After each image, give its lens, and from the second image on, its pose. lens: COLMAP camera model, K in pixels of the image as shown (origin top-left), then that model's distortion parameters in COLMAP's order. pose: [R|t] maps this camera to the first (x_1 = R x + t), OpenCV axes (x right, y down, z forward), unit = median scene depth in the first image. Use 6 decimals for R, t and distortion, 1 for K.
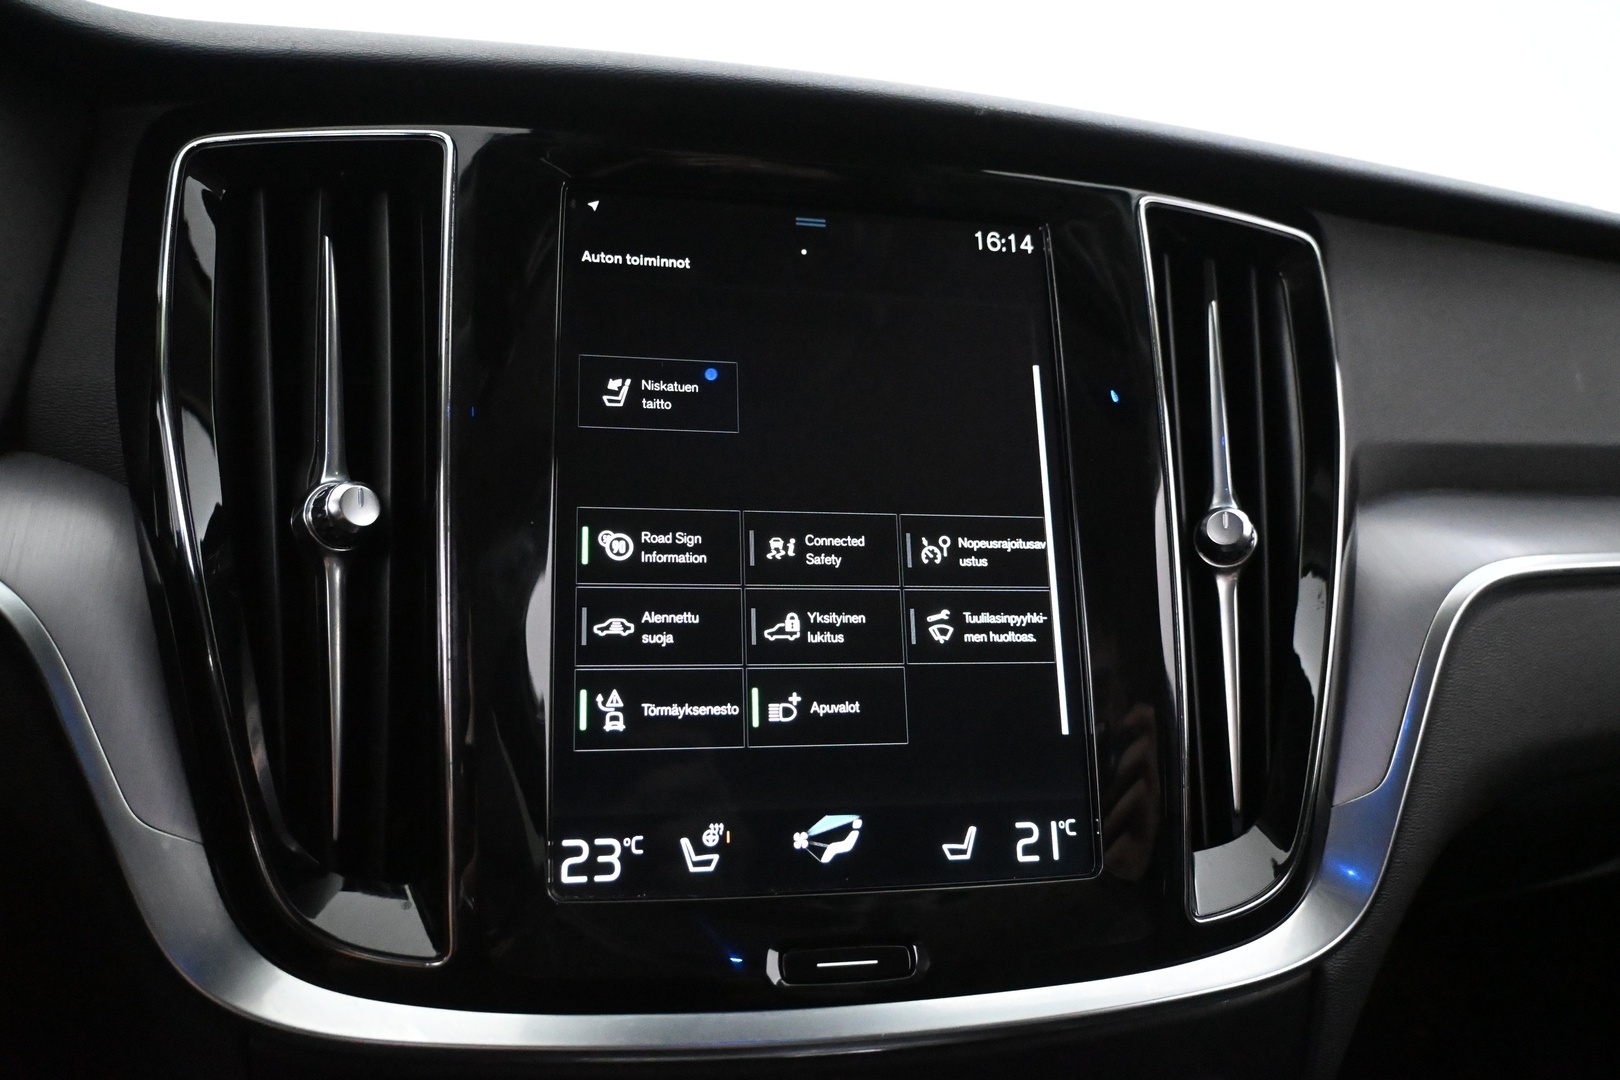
lens RADIAL K [[1253.5, 0, 857.1], [0, 1253.5, 526.0], [0, 0, 1]] dist [-0.016686, 0.004242]
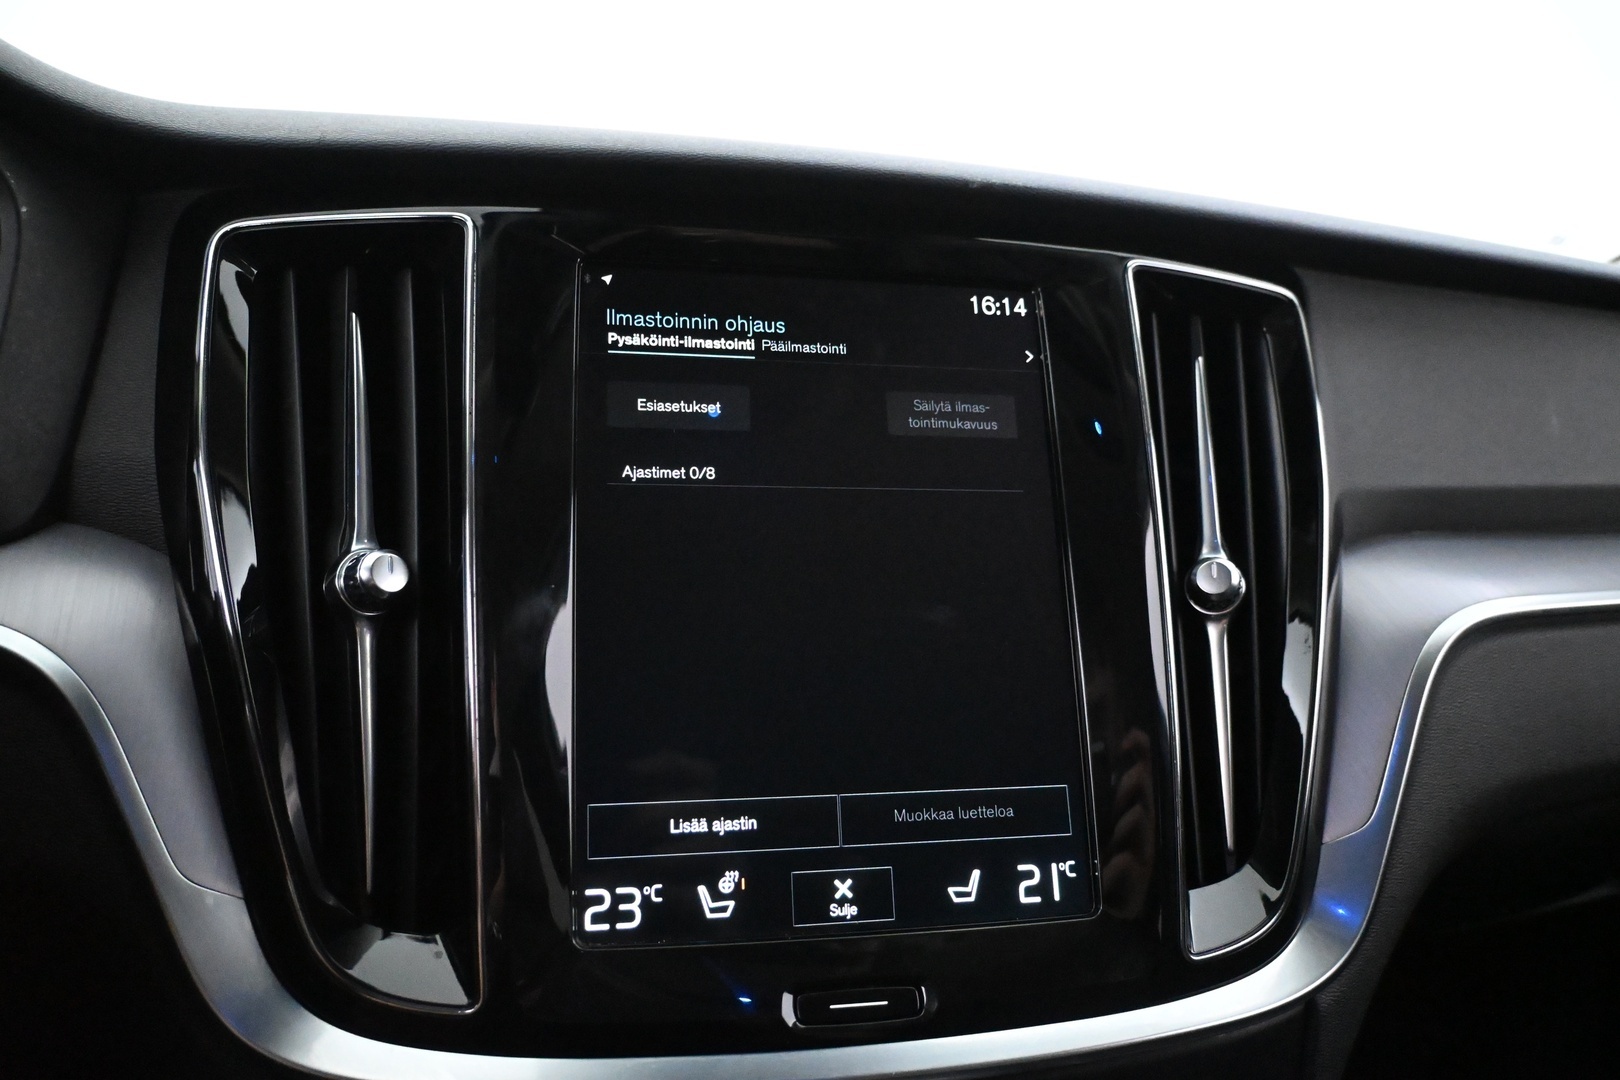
lens RADIAL K [[1253.5, 0, 854.1], [0, 1253.5, 524.0], [0, 0, 1]] dist [-0.016686, 0.004242]
pose [[0.999920, -0.012626, -0.000665, -0.005427], [0.012613, 0.999773, -0.017183, -0.031710], [0.000882, 0.017173, 0.999852, -0.048815]]
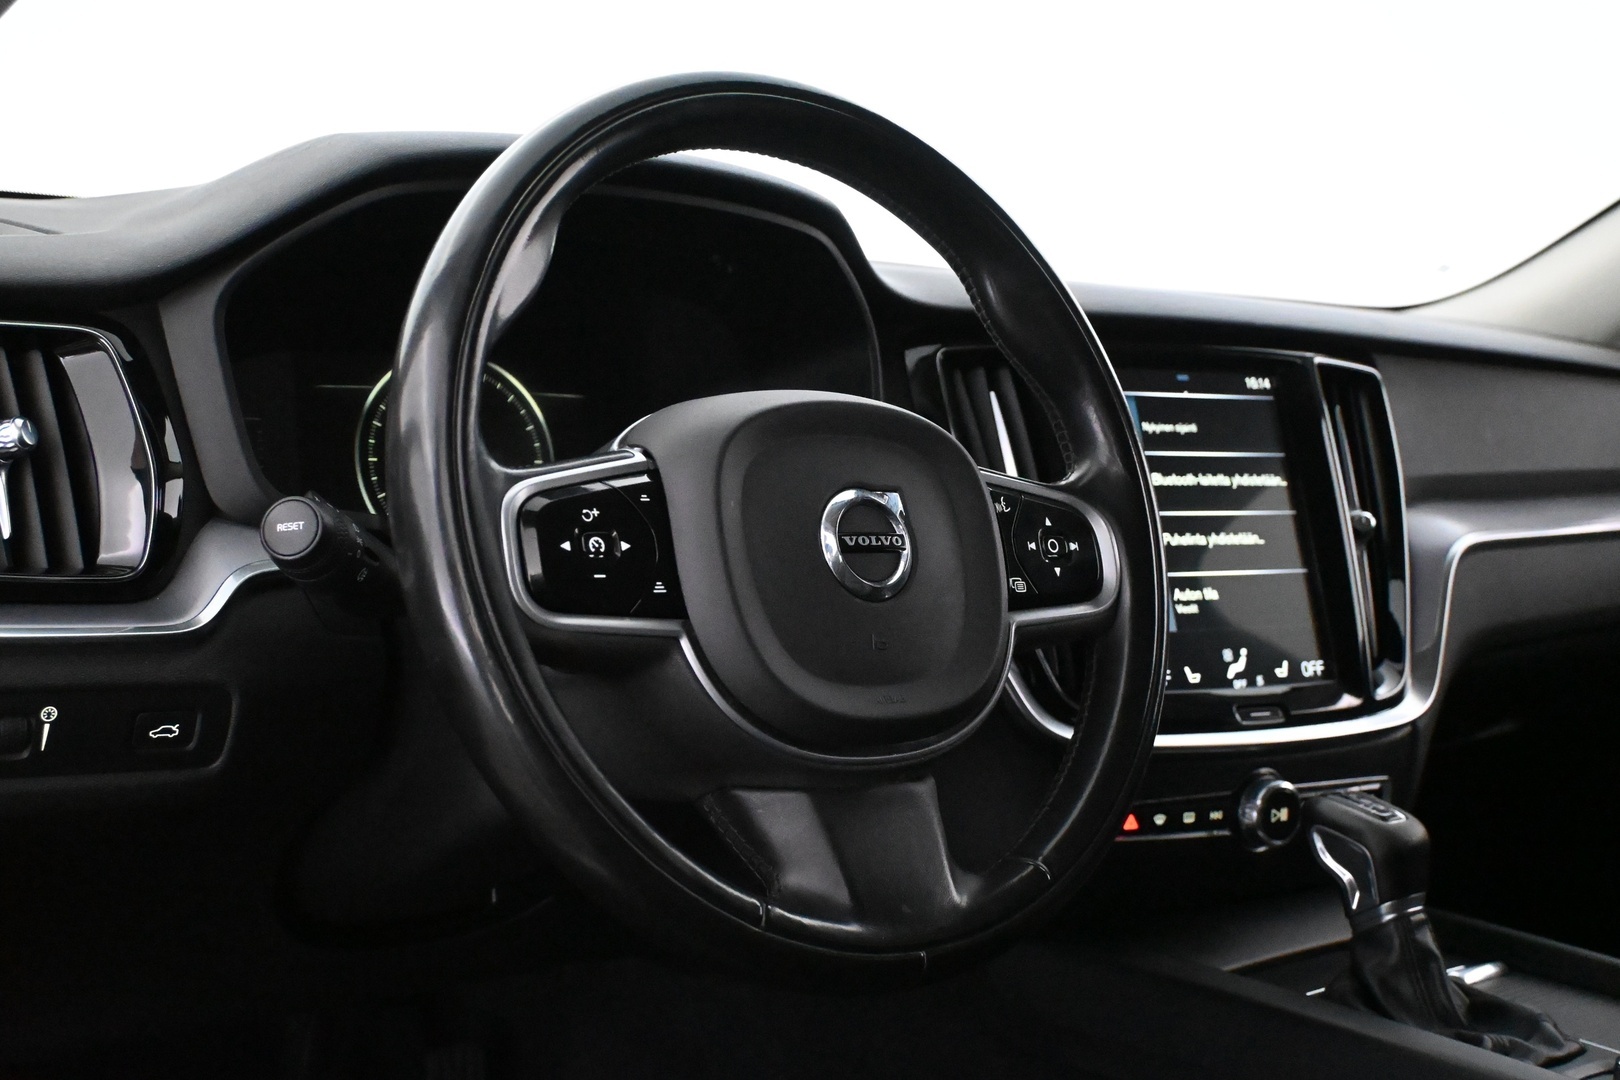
lens RADIAL K [[1892.7, 0, 812.2], [0, 1892.7, 552.1], [0, 0, 1]] dist [0.044093, 0.000000]
pose [[0.956338, -0.033453, 0.290342, -1.651847], [0.030463, 0.999426, 0.014814, -0.026045], [-0.290671, -0.005322, 0.956808, -1.928972]]
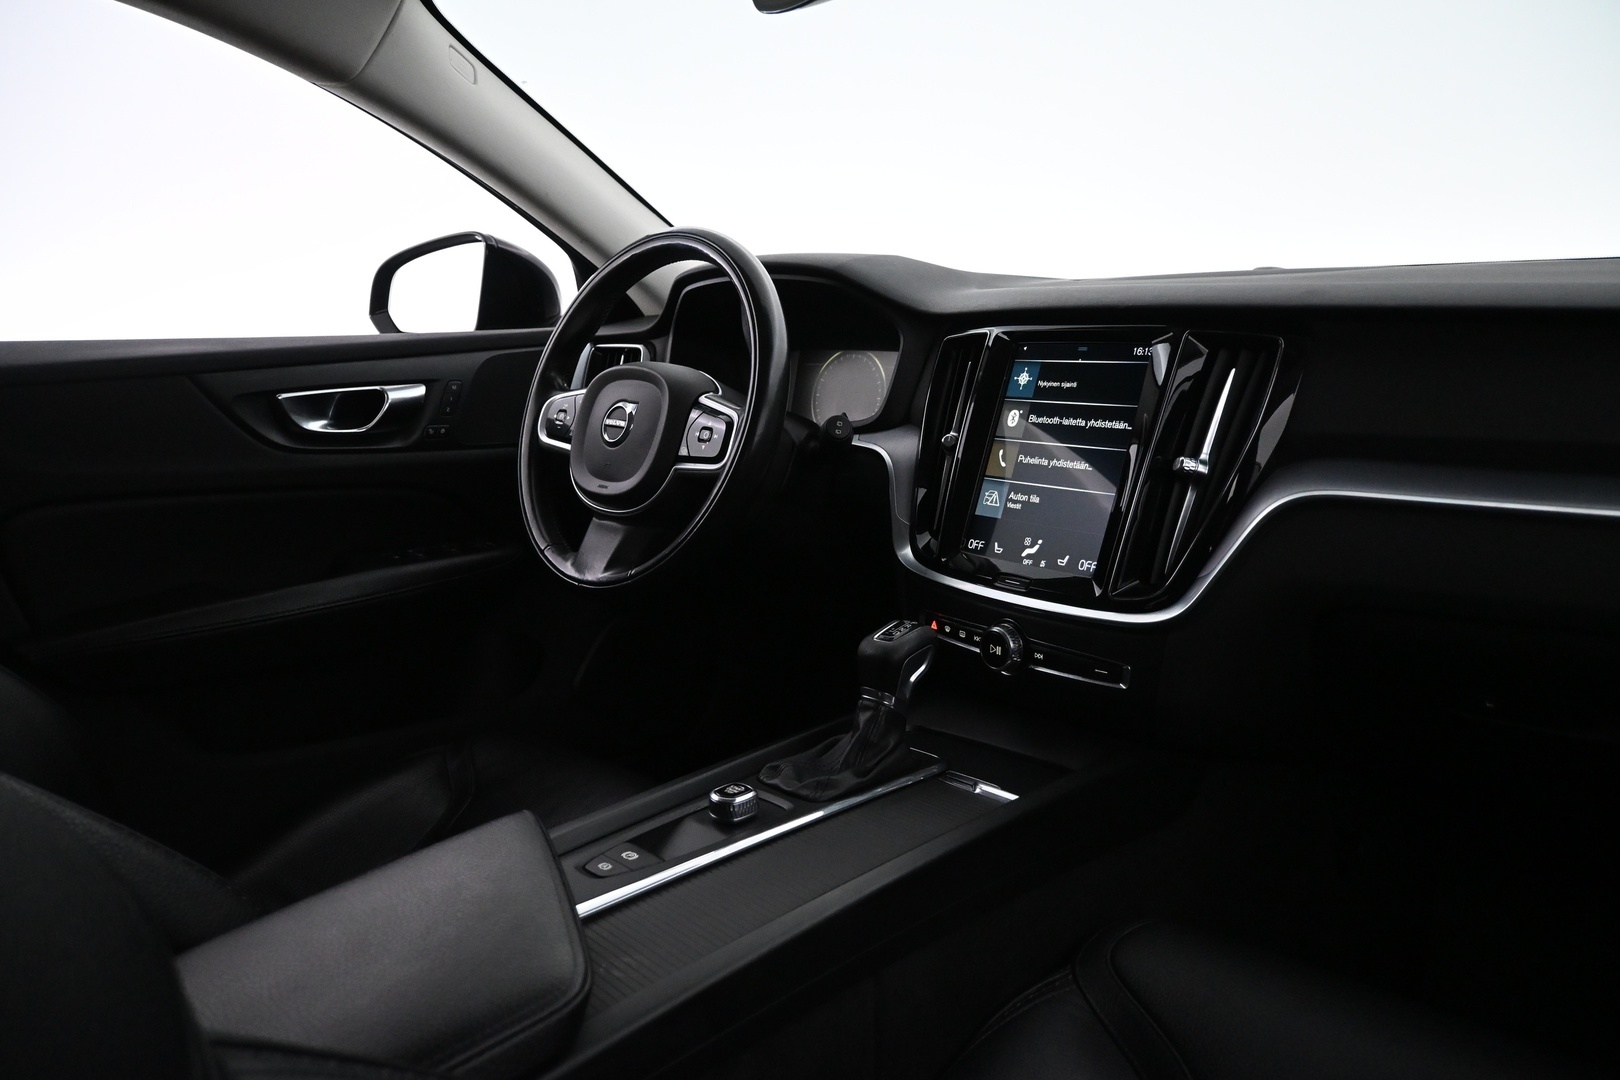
lens RADIAL K [[1136.9, 0, 812.9], [0, 1136.9, 546.8], [0, 0, 1]] dist [-0.034873, 0.000258]
pose [[0.427106, 0.122321, -0.895890, 2.265271], [-0.065473, 0.992390, 0.104283, -0.025648], [0.901828, 0.014116, 0.431864, -0.728465]]
